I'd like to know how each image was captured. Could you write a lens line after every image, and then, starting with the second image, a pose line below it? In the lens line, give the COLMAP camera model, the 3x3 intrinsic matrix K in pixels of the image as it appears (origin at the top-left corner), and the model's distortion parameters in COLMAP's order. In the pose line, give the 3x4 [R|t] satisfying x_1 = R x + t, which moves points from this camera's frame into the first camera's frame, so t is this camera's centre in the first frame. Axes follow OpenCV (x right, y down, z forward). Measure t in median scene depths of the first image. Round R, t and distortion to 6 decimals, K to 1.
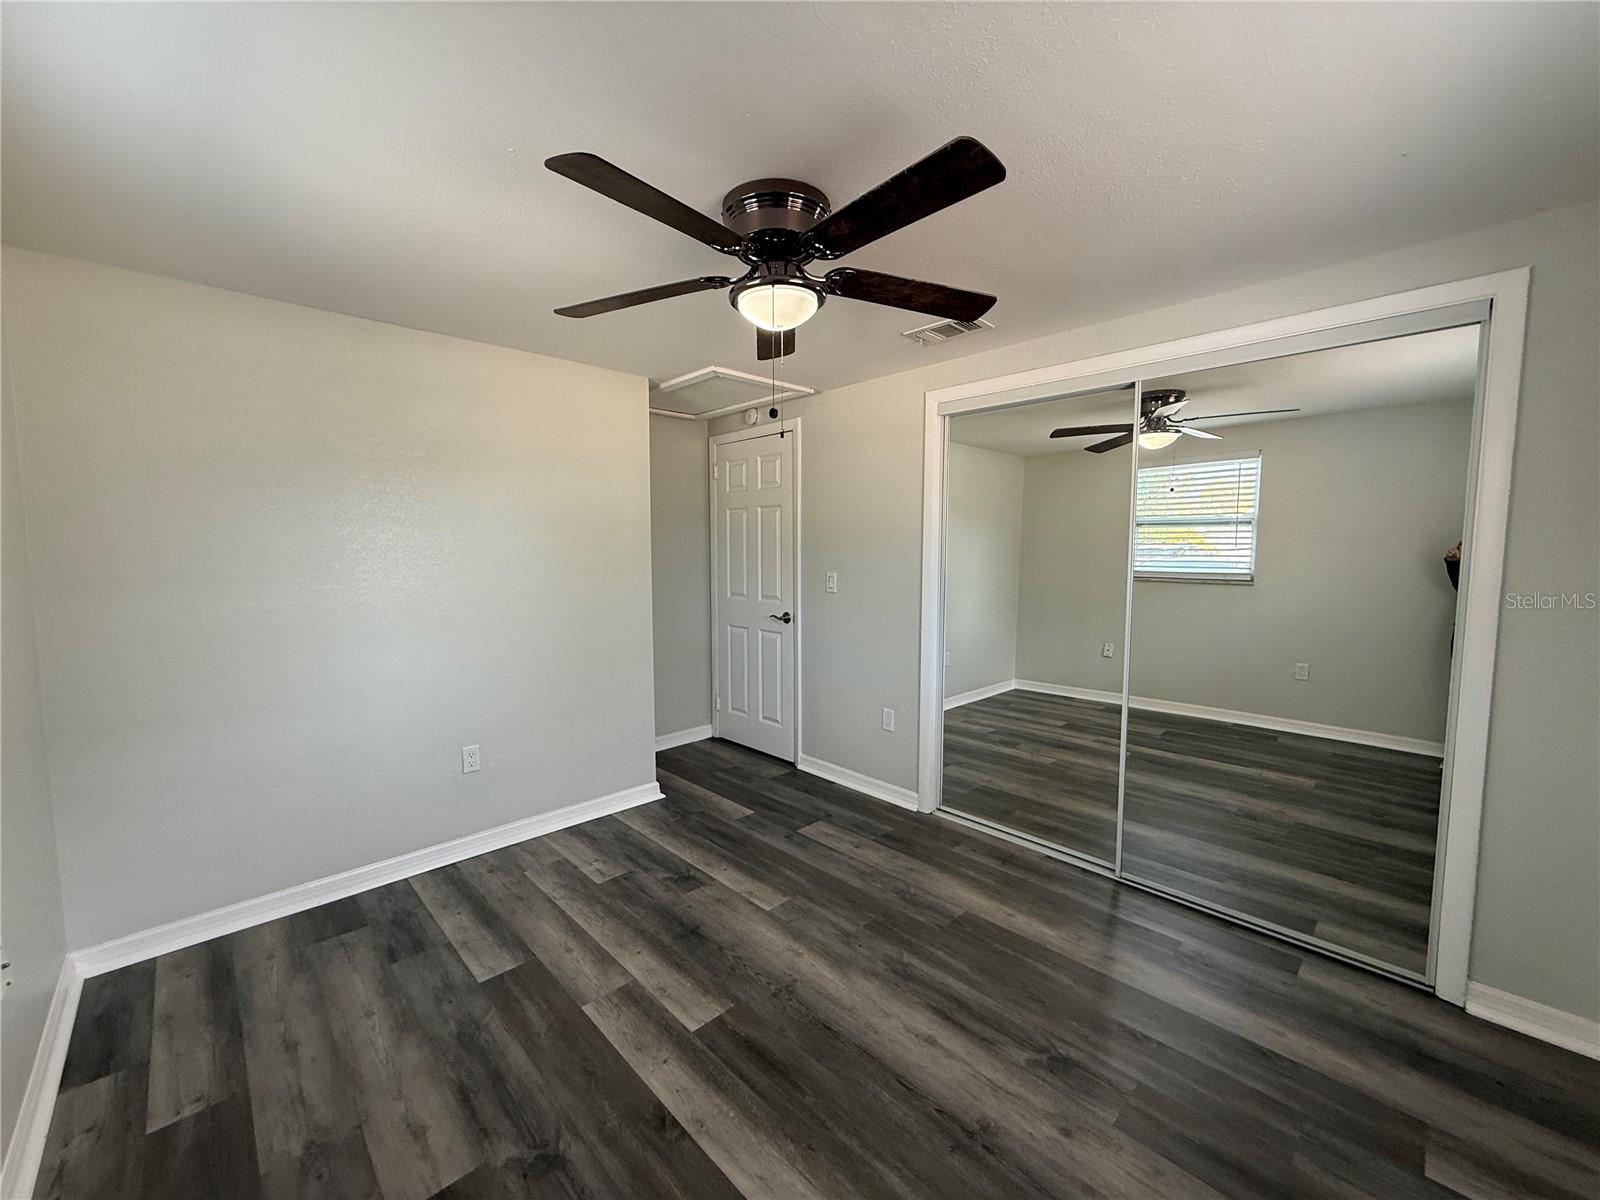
lens RADIAL K [[636.0, 0, 794.7], [0, 636.0, 598.2], [0, 0, 1]] dist [0.000362, 0.000069]
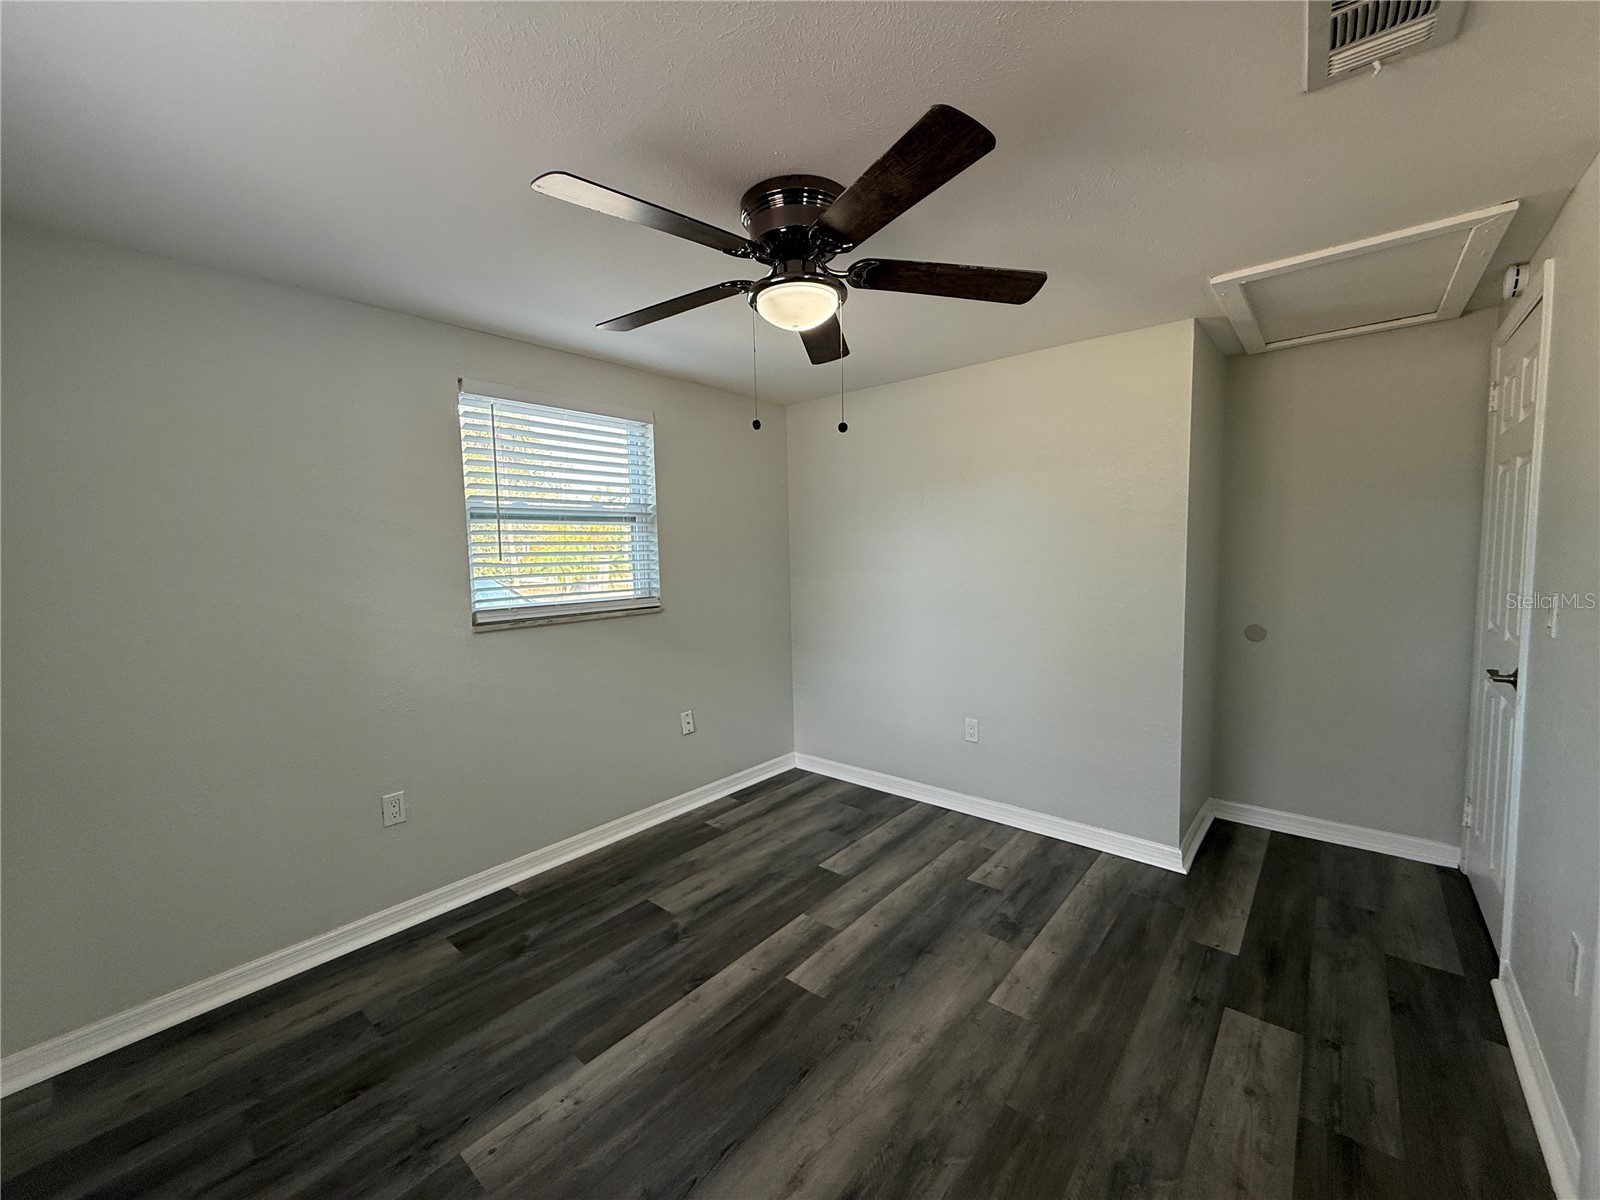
lens RADIAL K [[636.0, 0, 794.7], [0, 636.0, 598.2], [0, 0, 1]] dist [0.000362, 0.000069]
pose [[0.097068, 0.077161, -0.992282, 0.779025], [-0.057039, 0.995783, 0.071854, -0.066980], [0.993642, 0.049624, 0.101059, 0.732889]]
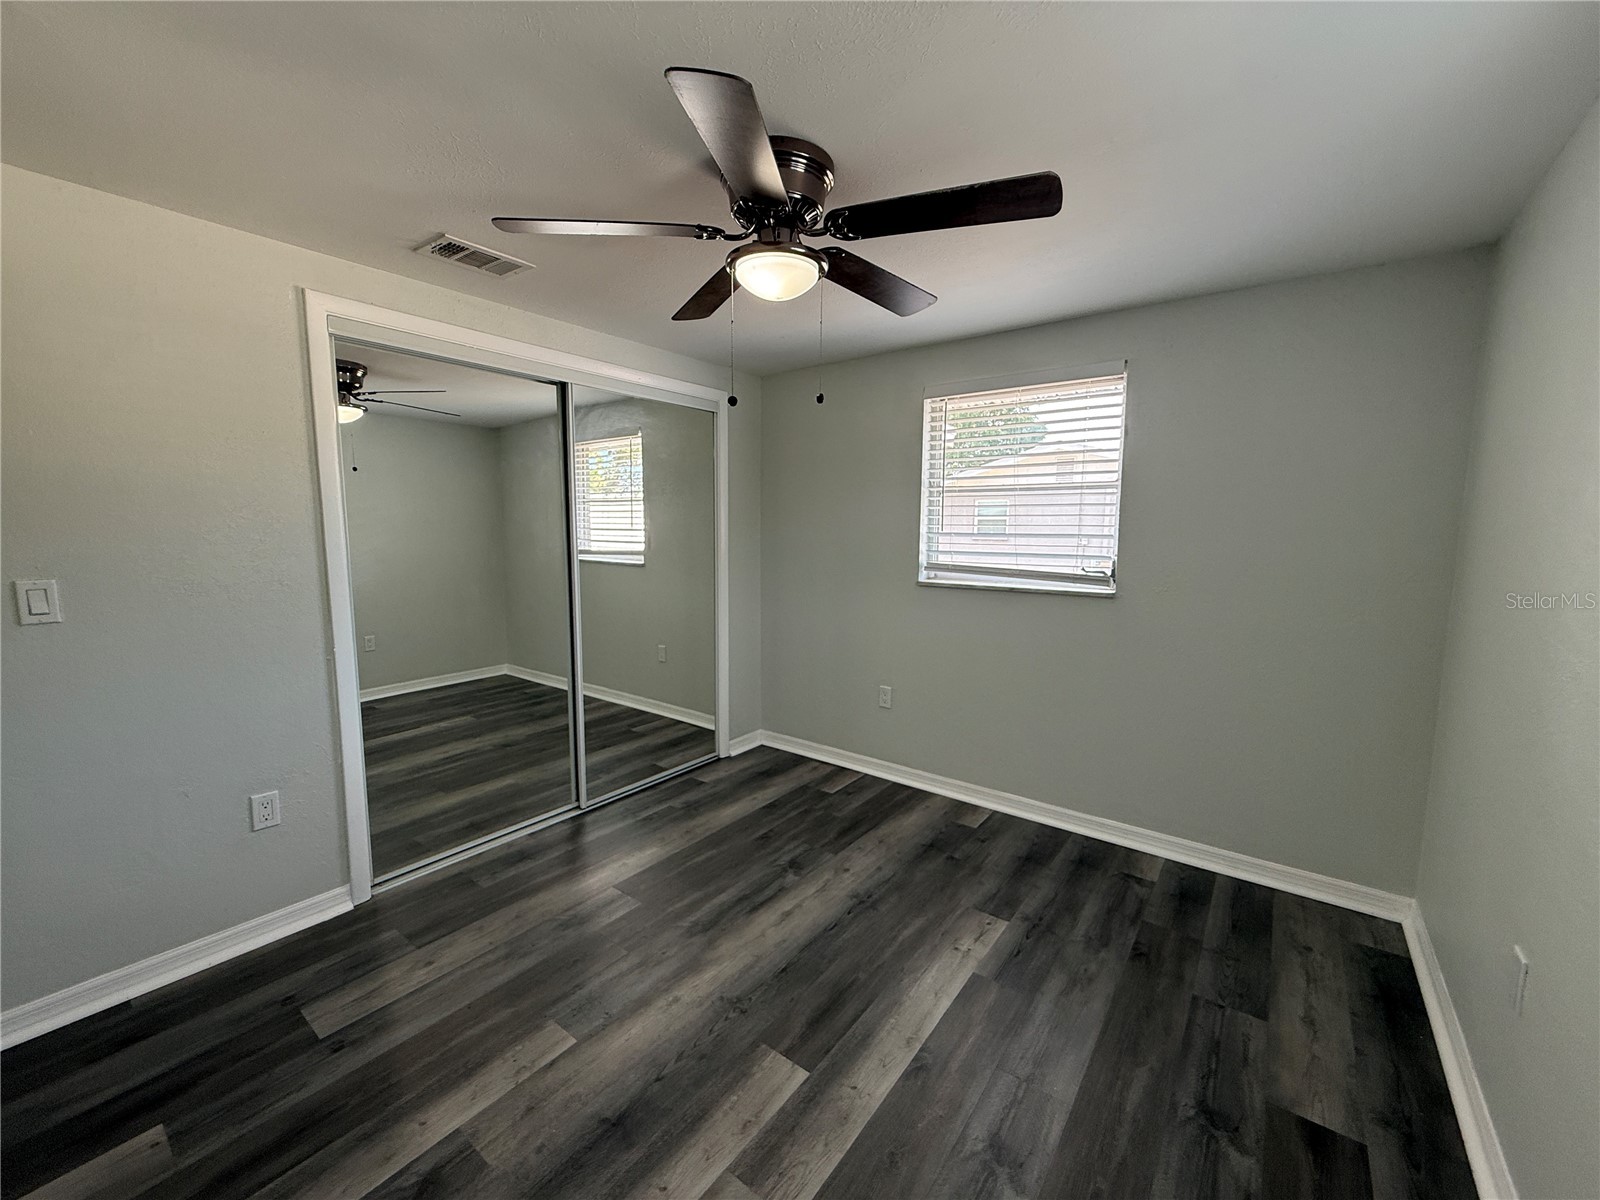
lens RADIAL K [[636.0, 0, 794.7], [0, 636.0, 598.2], [0, 0, 1]] dist [0.000362, 0.000069]
pose [[-0.150726, -0.109655, 0.982475, -0.815728], [0.072725, 0.989906, 0.121642, -0.076597], [-0.985897, 0.089785, -0.141230, 0.919397]]
